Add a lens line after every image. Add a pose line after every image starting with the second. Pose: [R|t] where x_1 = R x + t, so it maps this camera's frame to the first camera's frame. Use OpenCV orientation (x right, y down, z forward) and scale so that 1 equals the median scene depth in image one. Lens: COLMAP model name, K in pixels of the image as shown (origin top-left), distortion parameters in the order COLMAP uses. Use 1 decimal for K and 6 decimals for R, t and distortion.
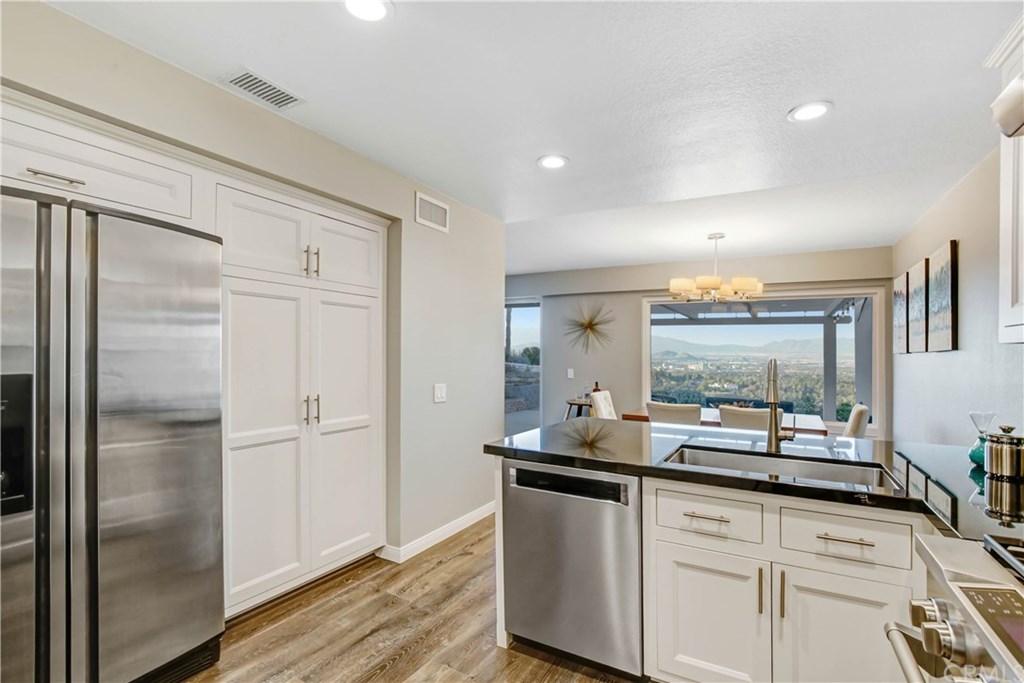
lens RADIAL K [[483.5, 0, 510.8], [0, 483.5, 345.4], [0, 0, 1]] dist [-0.020575, 0.002355]
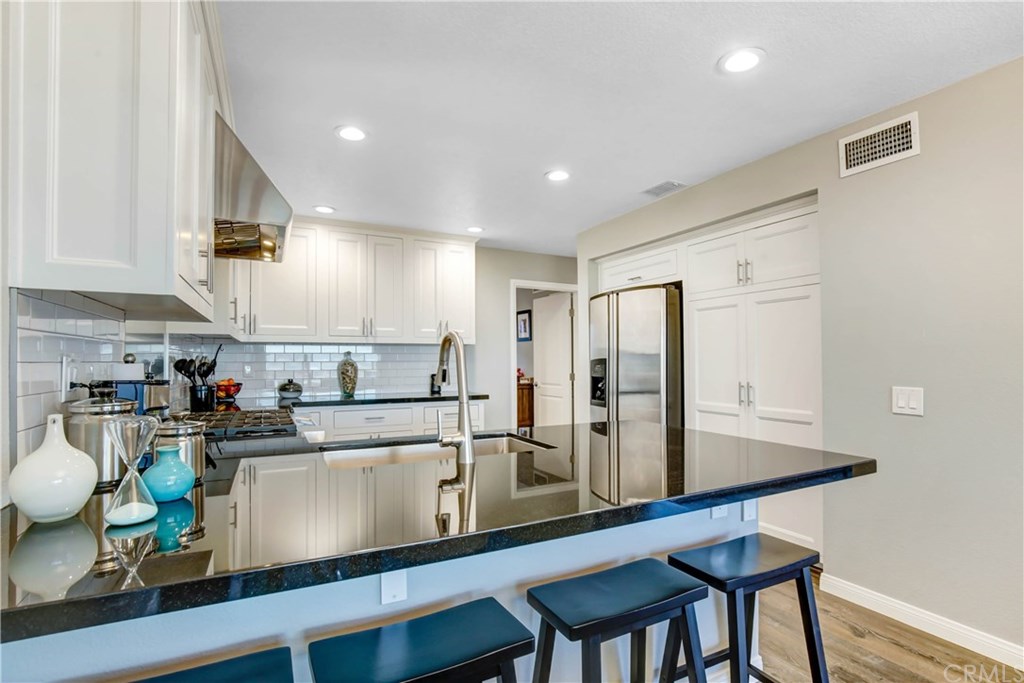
lens RADIAL K [[483.5, 0, 518.4], [0, 483.5, 350.2], [0, 0, 1]] dist [-0.020575, 0.002355]
pose [[-0.545047, -0.029771, -0.837877, 0.795006], [0.007029, 0.999172, -0.040075, 0.059171], [0.838376, -0.027732, -0.544386, 1.036176]]
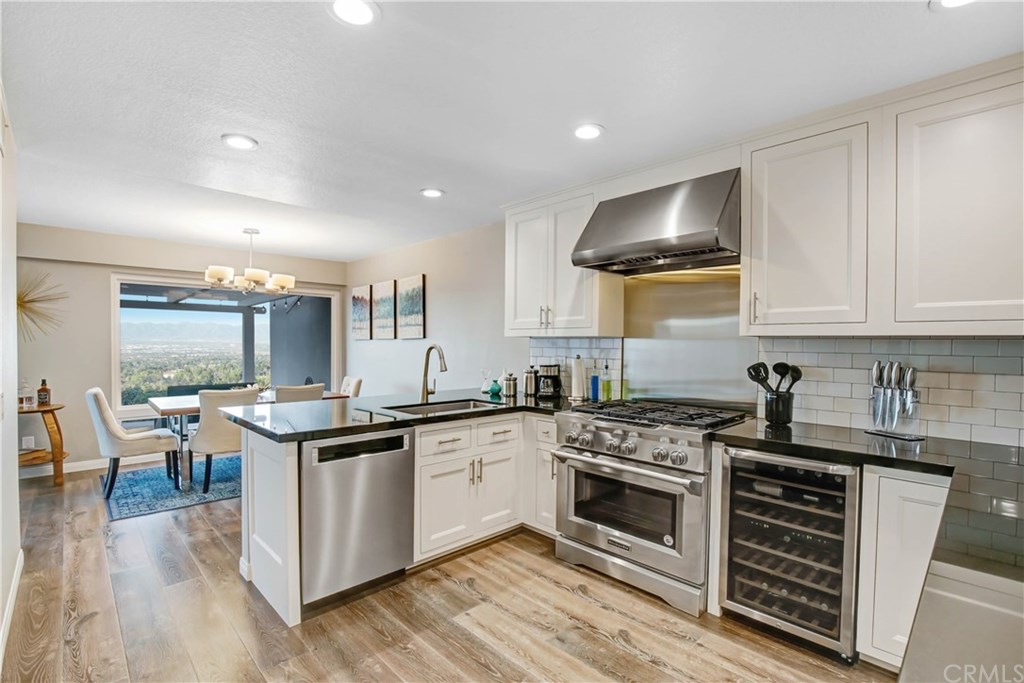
lens RADIAL K [[483.5, 0, 512.7], [0, 483.5, 352.4], [0, 0, 1]] dist [-0.020575, 0.002355]
pose [[0.285476, -0.027720, 0.957985, -0.627245], [-0.015994, 0.999305, 0.033682, -0.002636], [-0.958252, -0.024938, 0.284834, 0.184317]]
